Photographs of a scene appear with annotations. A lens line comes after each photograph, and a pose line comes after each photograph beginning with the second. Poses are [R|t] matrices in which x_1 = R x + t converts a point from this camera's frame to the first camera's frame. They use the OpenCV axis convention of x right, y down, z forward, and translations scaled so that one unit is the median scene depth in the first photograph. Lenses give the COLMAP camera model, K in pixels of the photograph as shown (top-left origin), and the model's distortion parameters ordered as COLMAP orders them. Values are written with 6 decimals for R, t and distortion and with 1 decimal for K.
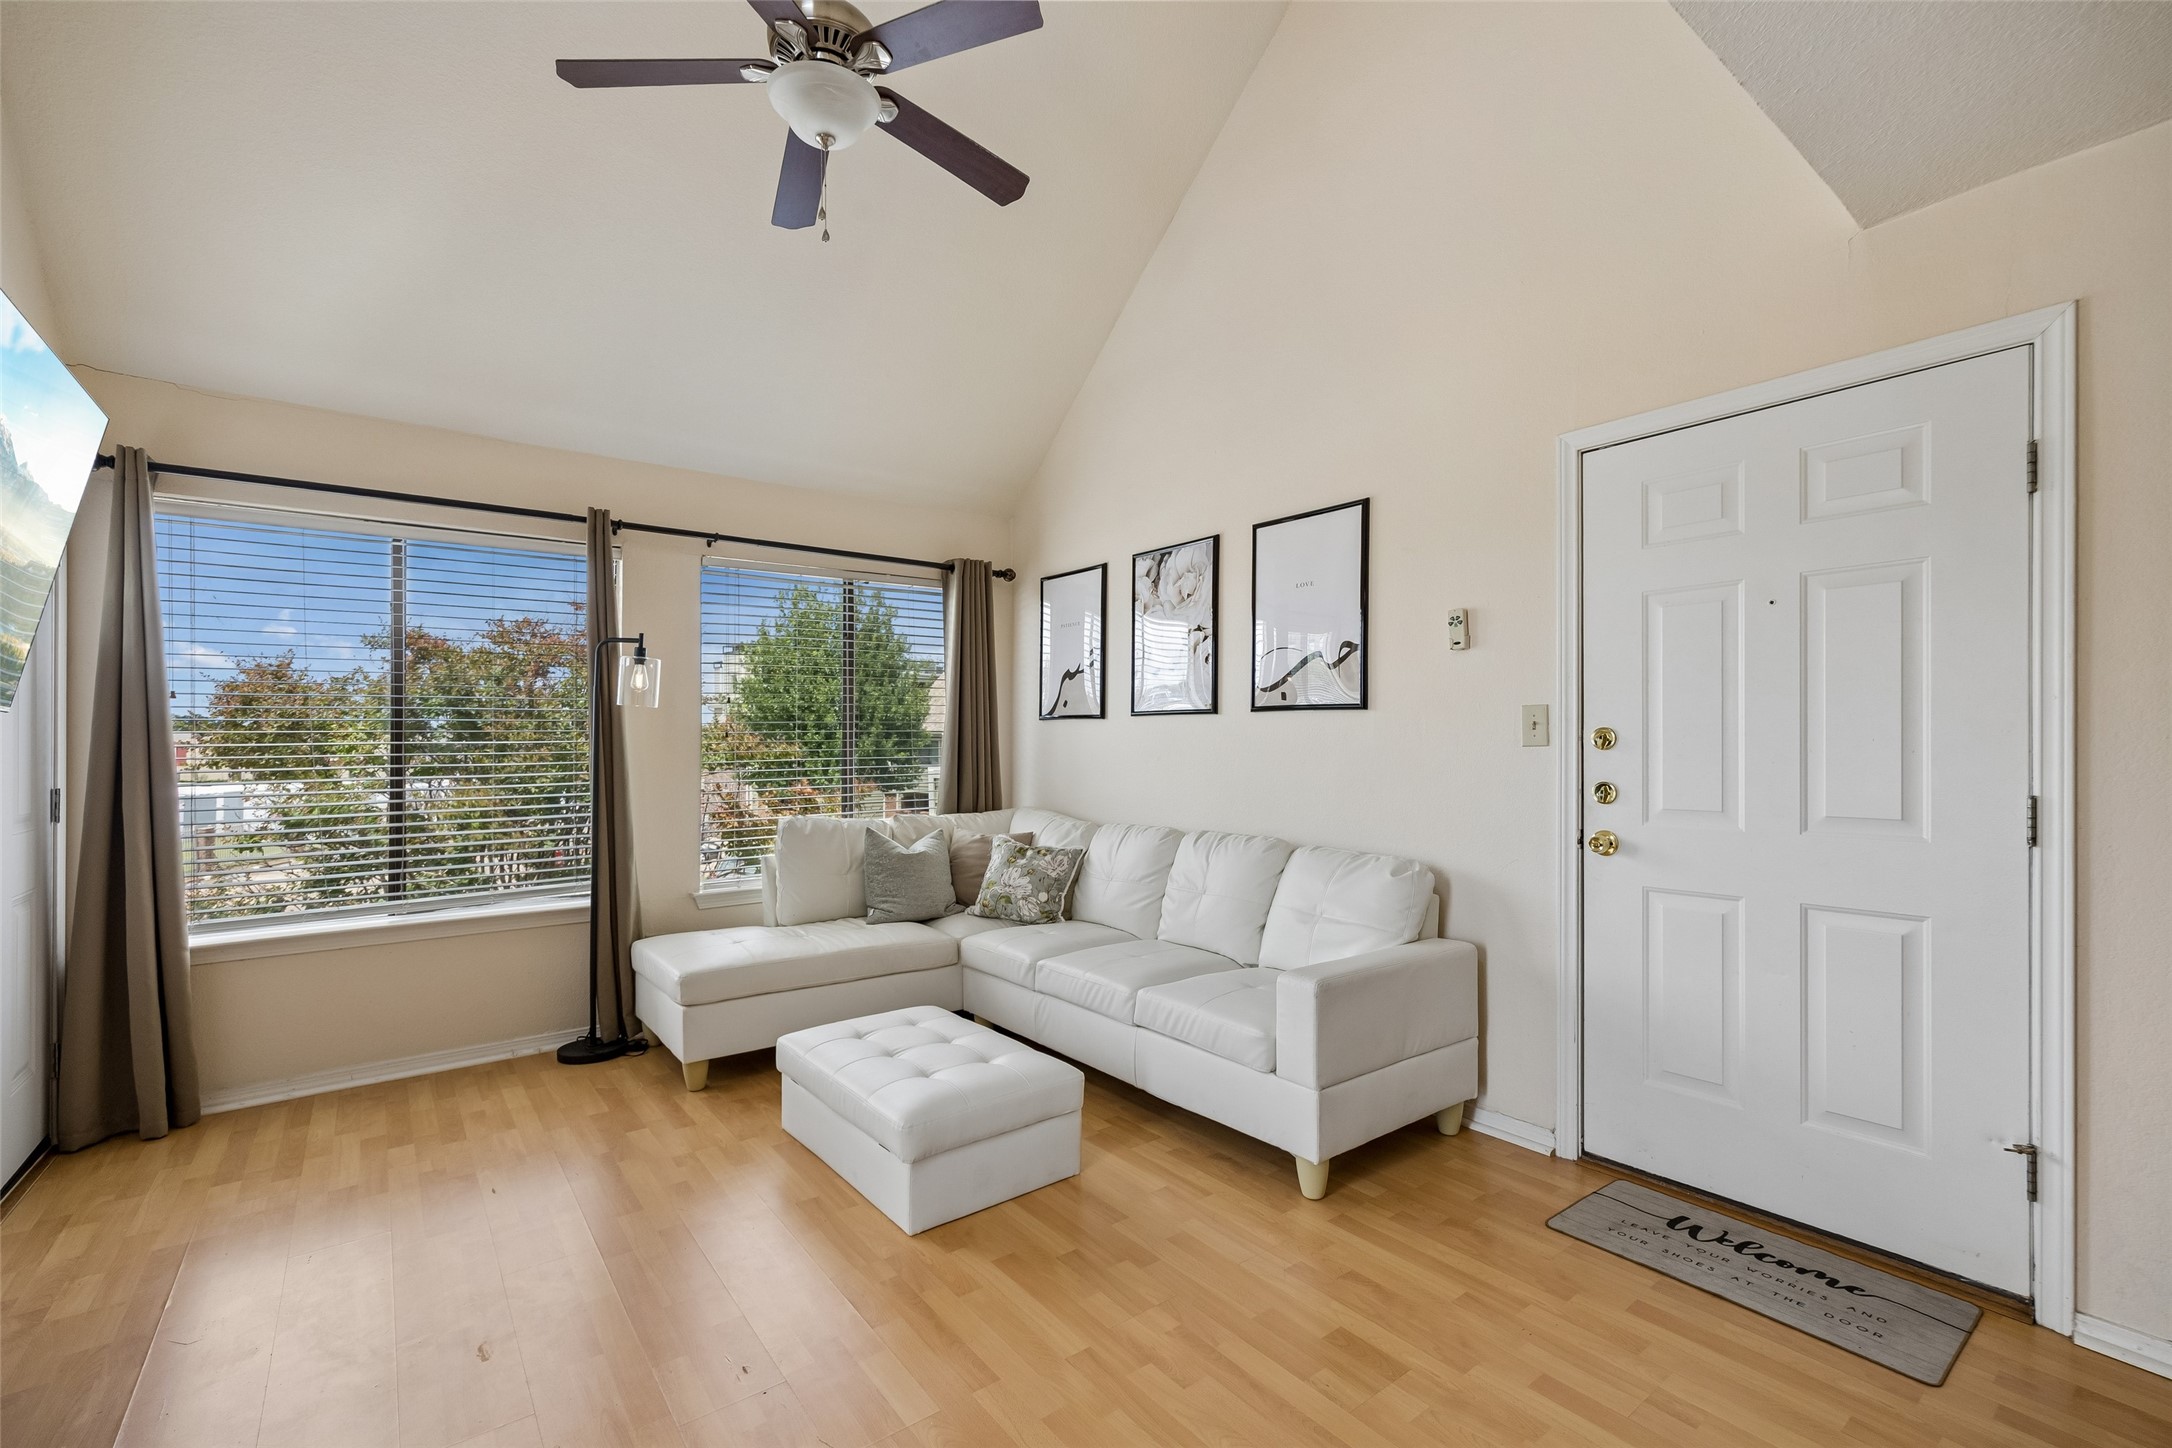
lens RADIAL K [[930.5, 0, 1082.0], [0, 930.5, 749.7], [0, 0, 1]] dist [0.000904, 0.000883]
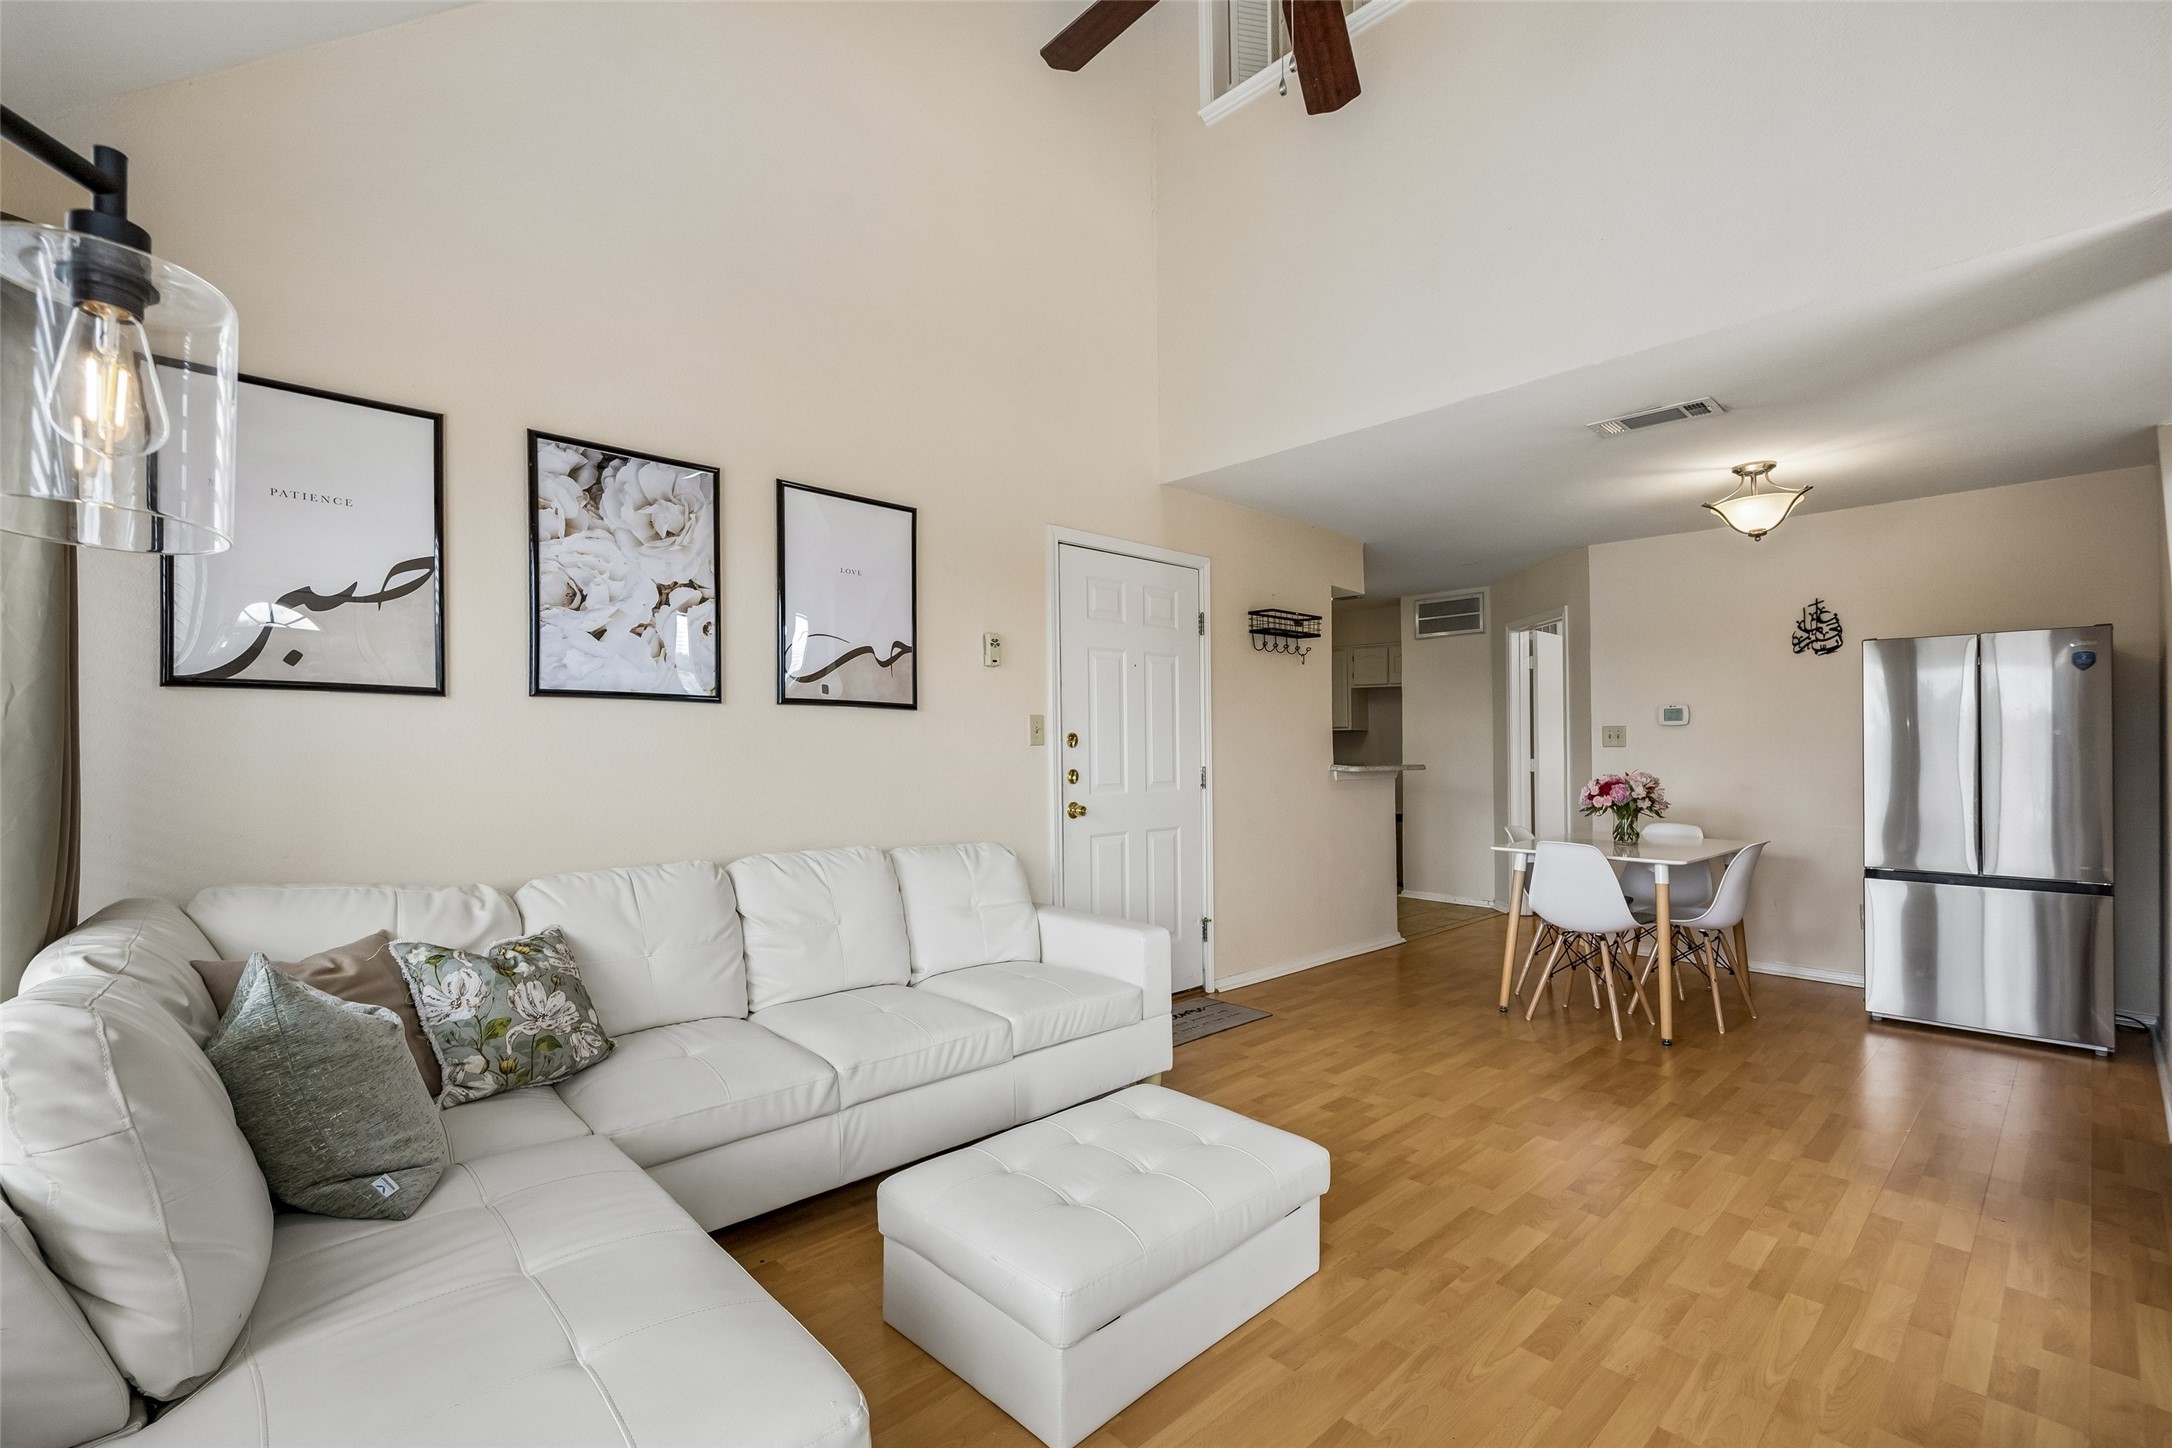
lens RADIAL K [[959.9, 0, 1060.5], [0, 959.9, 739.6], [0, 0, 1]] dist [-0.011871, 0.008075]
pose [[-0.091438, 0.004248, 0.995802, -0.768593], [0.005875, 0.999976, -0.003726, -0.004938], [-0.995793, 0.005509, -0.091461, 0.923219]]
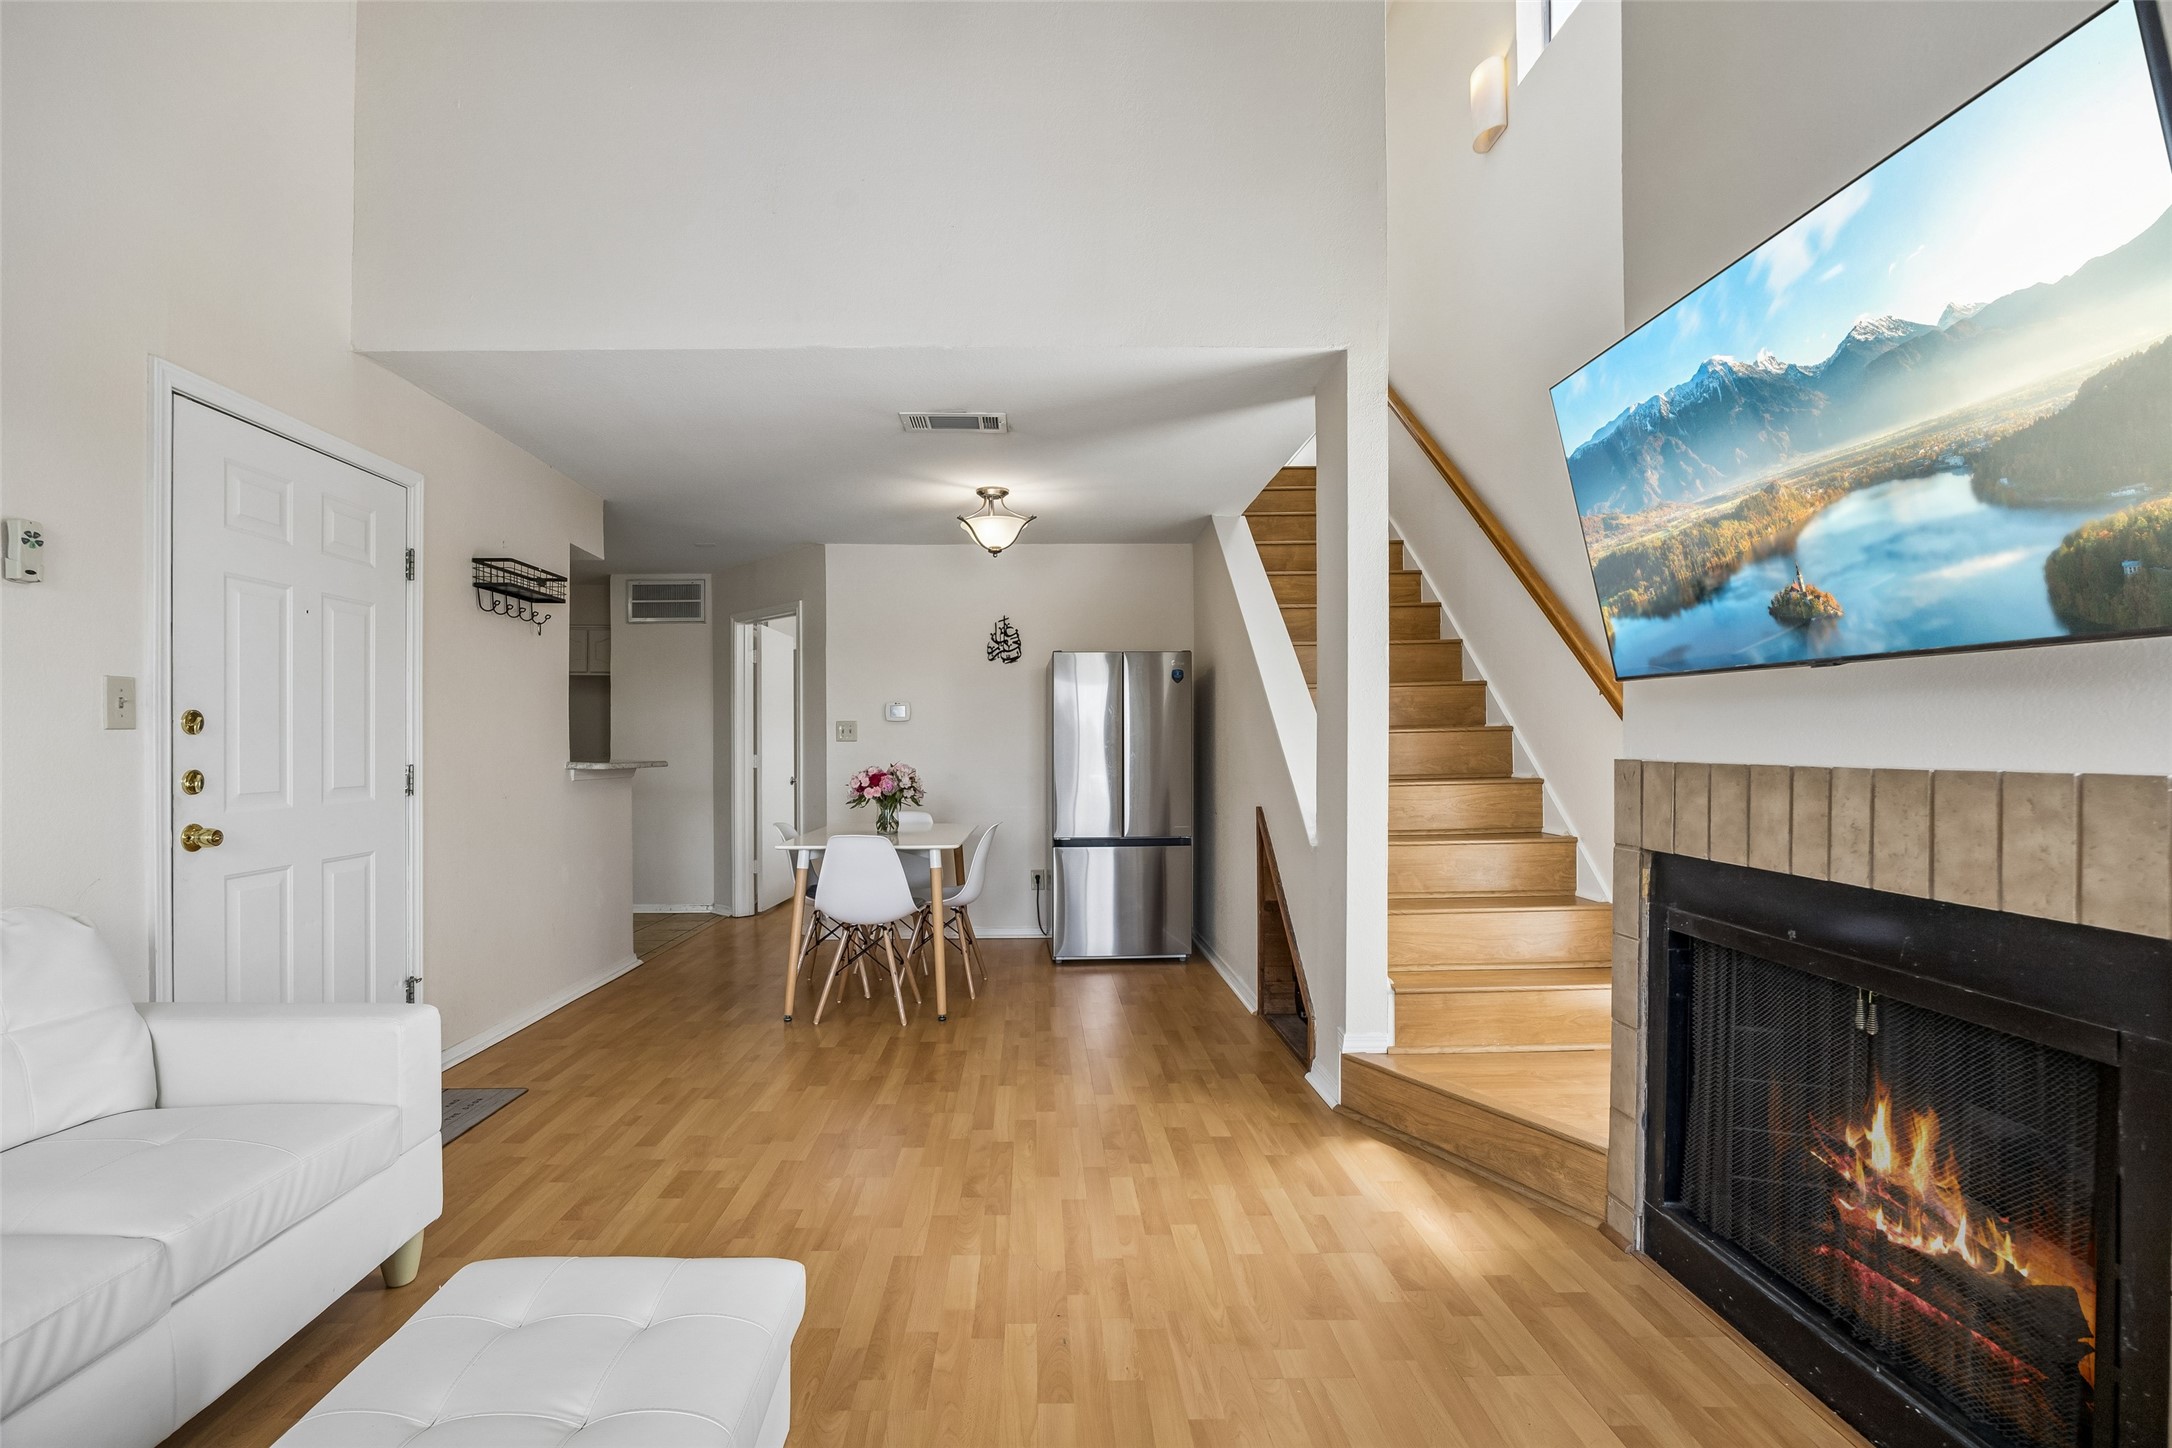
lens RADIAL K [[971.7, 0, 1055.0], [0, 971.7, 733.0], [0, 0, 1]] dist [-0.003687, -0.004602]
pose [[-0.809602, 0.009289, 0.586906, -0.529946], [0.005149, 0.999949, -0.008723, 0.009508], [-0.586957, -0.004041, -0.809608, 1.009596]]
